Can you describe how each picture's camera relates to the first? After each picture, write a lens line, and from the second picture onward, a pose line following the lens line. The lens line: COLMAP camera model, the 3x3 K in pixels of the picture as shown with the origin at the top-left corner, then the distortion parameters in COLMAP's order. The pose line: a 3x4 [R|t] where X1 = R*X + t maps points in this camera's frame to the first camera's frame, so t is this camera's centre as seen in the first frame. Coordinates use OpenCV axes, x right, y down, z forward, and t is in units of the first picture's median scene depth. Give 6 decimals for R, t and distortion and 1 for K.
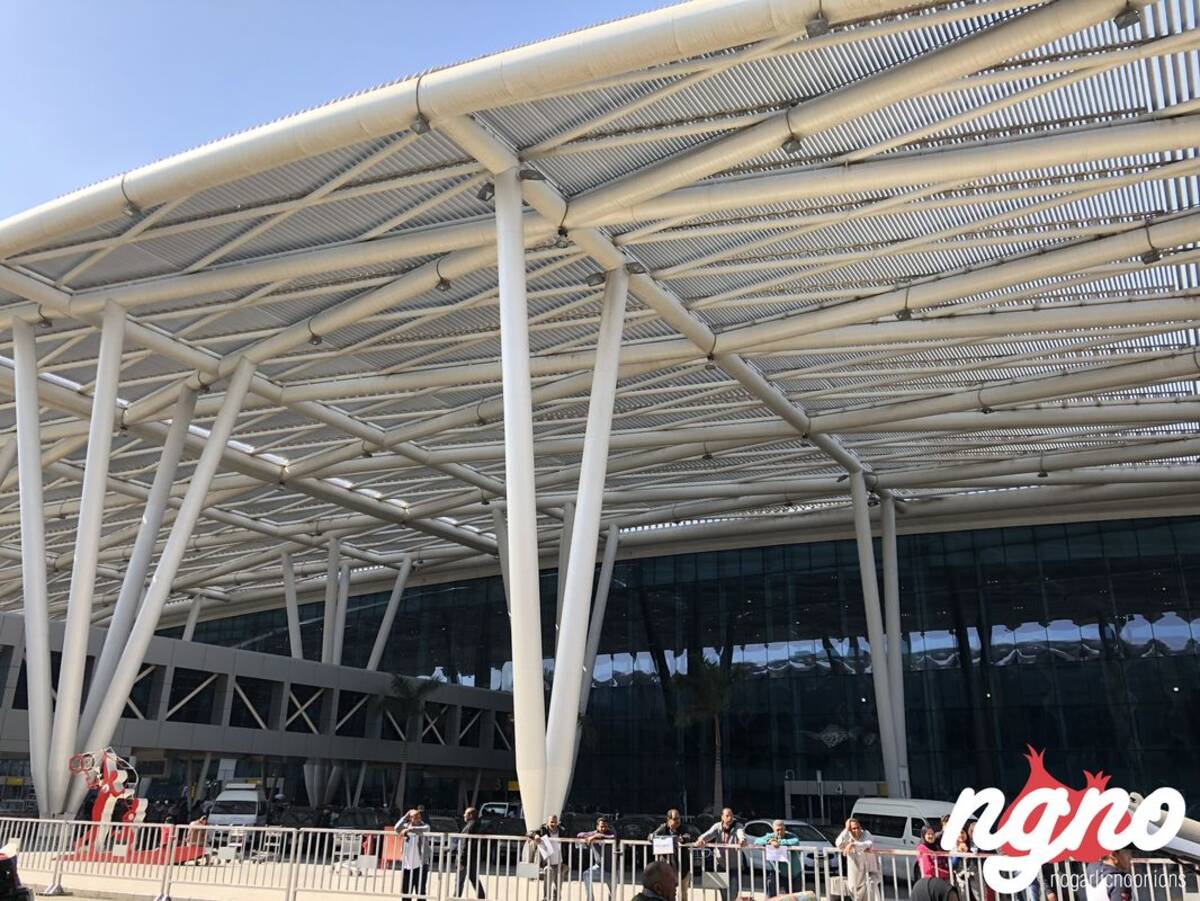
lens RADIAL K [[991.8, 0, 599.6], [0, 991.8, 456.4], [0, 0, 1]] dist [0.071850, -0.079198]
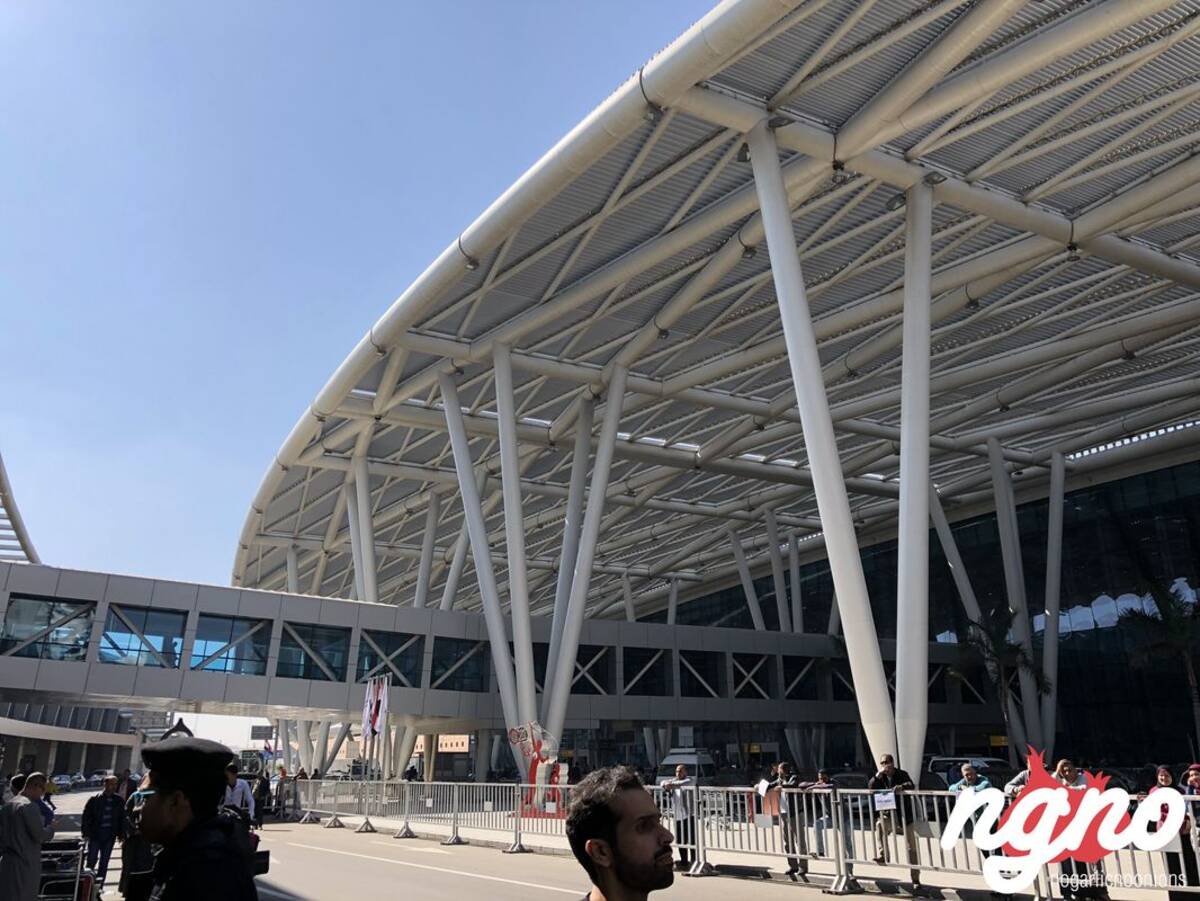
lens RADIAL K [[991.8, 0, 599.6], [0, 991.8, 456.4], [0, 0, 1]] dist [0.071850, -0.079198]
pose [[0.873886, -0.174534, -0.453720, 0.141563], [0.189895, 0.981732, -0.011900, 0.014109], [0.447508, -0.075760, 0.891065, 0.022337]]
